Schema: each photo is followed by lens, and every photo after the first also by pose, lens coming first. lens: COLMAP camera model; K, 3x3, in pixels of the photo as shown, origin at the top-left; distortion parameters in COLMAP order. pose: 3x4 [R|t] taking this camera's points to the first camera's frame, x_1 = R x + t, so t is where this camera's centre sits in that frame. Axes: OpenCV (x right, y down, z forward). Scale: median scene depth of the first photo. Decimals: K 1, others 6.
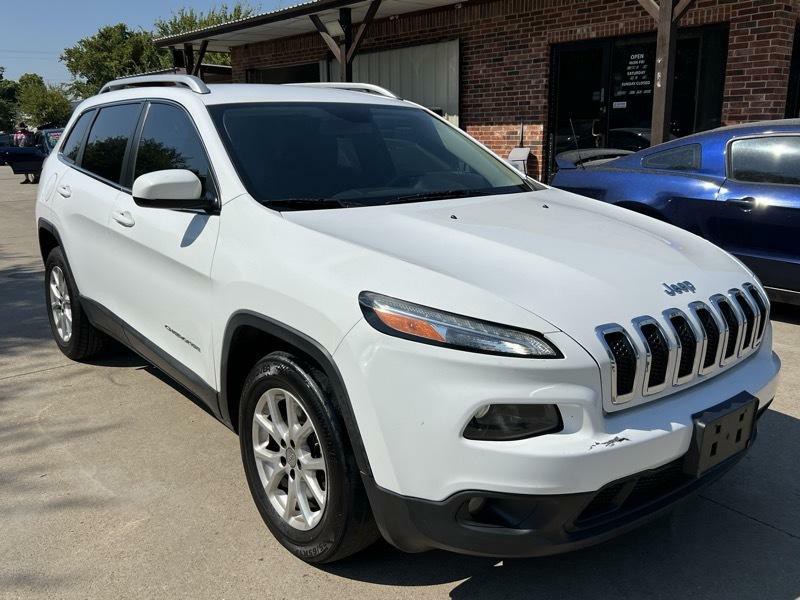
lens RADIAL K [[709.2, 0, 400.0], [0, 709.2, 300.0], [0, 0, 1]] dist [0.088818, -0.139706]
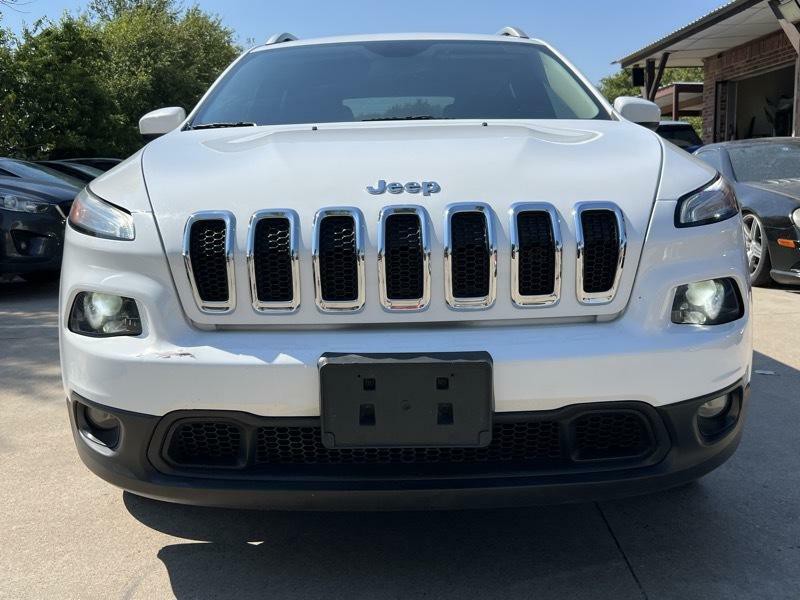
lens RADIAL K [[793.6, 0, 376.8], [0, 793.6, 301.1], [0, 0, 1]] dist [0.116956, -0.179962]
pose [[0.768827, 0.088826, -0.633257, 0.422223], [-0.137634, 0.990081, -0.028222, 0.056796], [0.624469, 0.108856, 0.773427, 0.195699]]
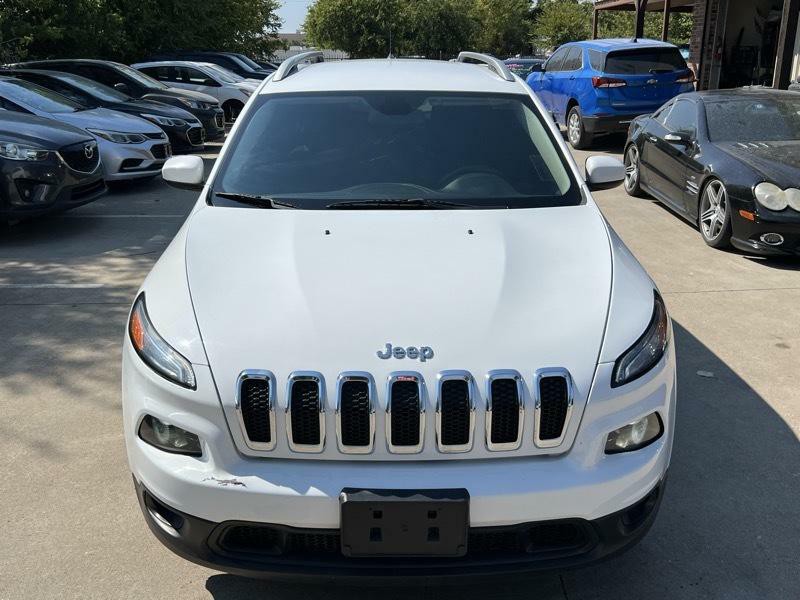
lens RADIAL K [[793.6, 0, 376.8], [0, 793.6, 301.1], [0, 0, 1]] dist [0.116956, -0.179962]
pose [[0.781439, 0.195156, -0.592678, 0.456856], [-0.154657, 0.980771, 0.119033, -0.093858], [0.604512, -0.001355, 0.796595, 0.091931]]
